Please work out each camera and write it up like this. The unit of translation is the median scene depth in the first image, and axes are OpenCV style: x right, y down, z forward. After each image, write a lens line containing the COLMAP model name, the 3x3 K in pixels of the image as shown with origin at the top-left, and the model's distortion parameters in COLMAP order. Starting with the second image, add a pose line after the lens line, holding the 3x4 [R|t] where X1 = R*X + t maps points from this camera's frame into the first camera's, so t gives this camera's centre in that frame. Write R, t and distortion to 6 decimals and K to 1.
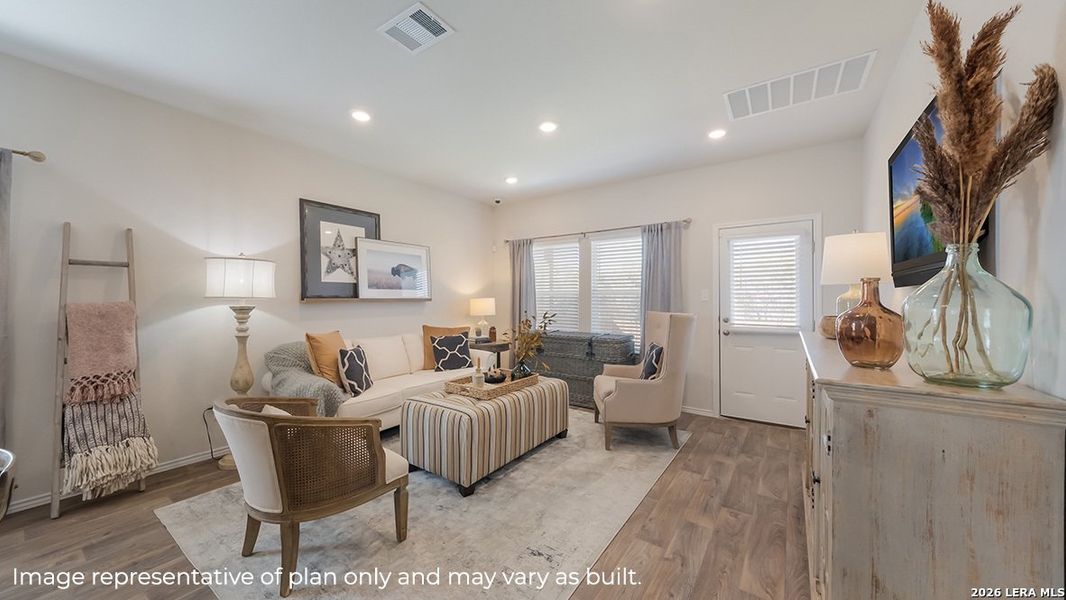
lens RADIAL K [[369.1, 0, 530.3], [0, 369.1, 297.7], [0, 0, 1]] dist [0.005002, -0.000532]
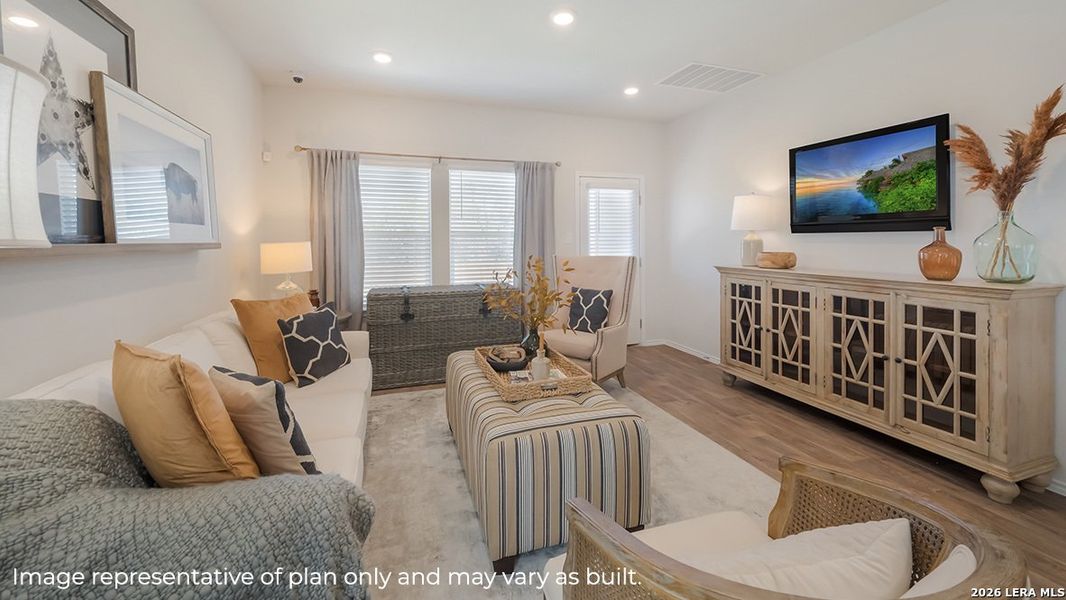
lens RADIAL K [[403.7, 0, 519.6], [0, 403.7, 236.8], [0, 0, 1]] dist [-0.002790, -0.000171]
pose [[0.593636, 0.005288, 0.804716, -0.605492], [0.004859, 0.999937, -0.010156, 0.001547], [-0.804719, 0.009939, 0.593573, 0.500815]]
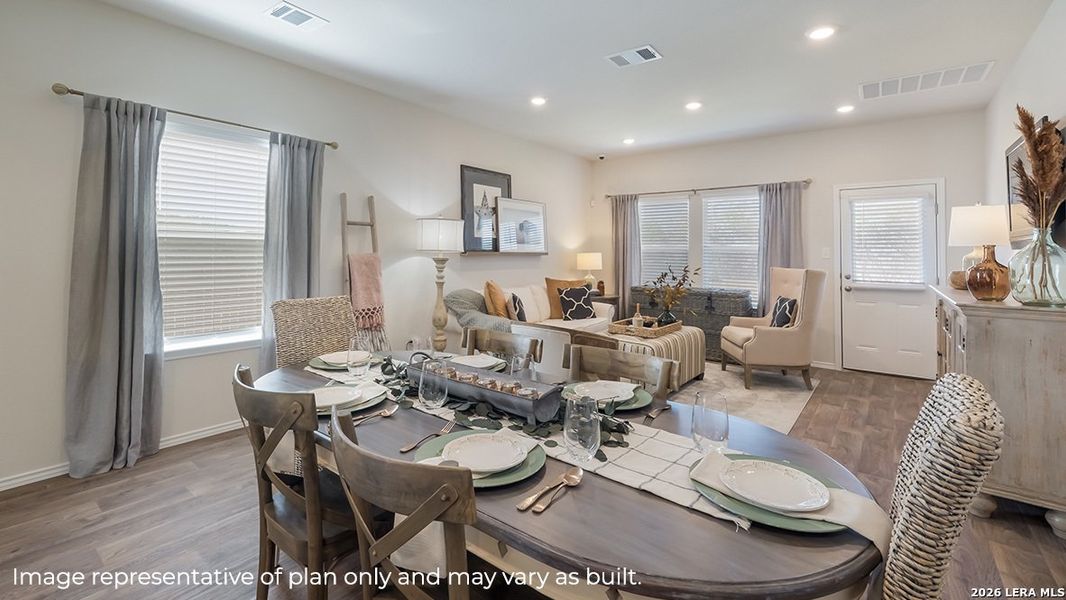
lens RADIAL K [[456.9, 0, 515.8], [0, 456.9, 240.5], [0, 0, 1]] dist [-0.004123, 0.001126]
pose [[0.997296, 0.009711, -0.072841, -0.350519], [-0.011460, 0.999655, -0.023634, -0.000642], [0.072586, 0.024405, 0.997064, -0.397770]]
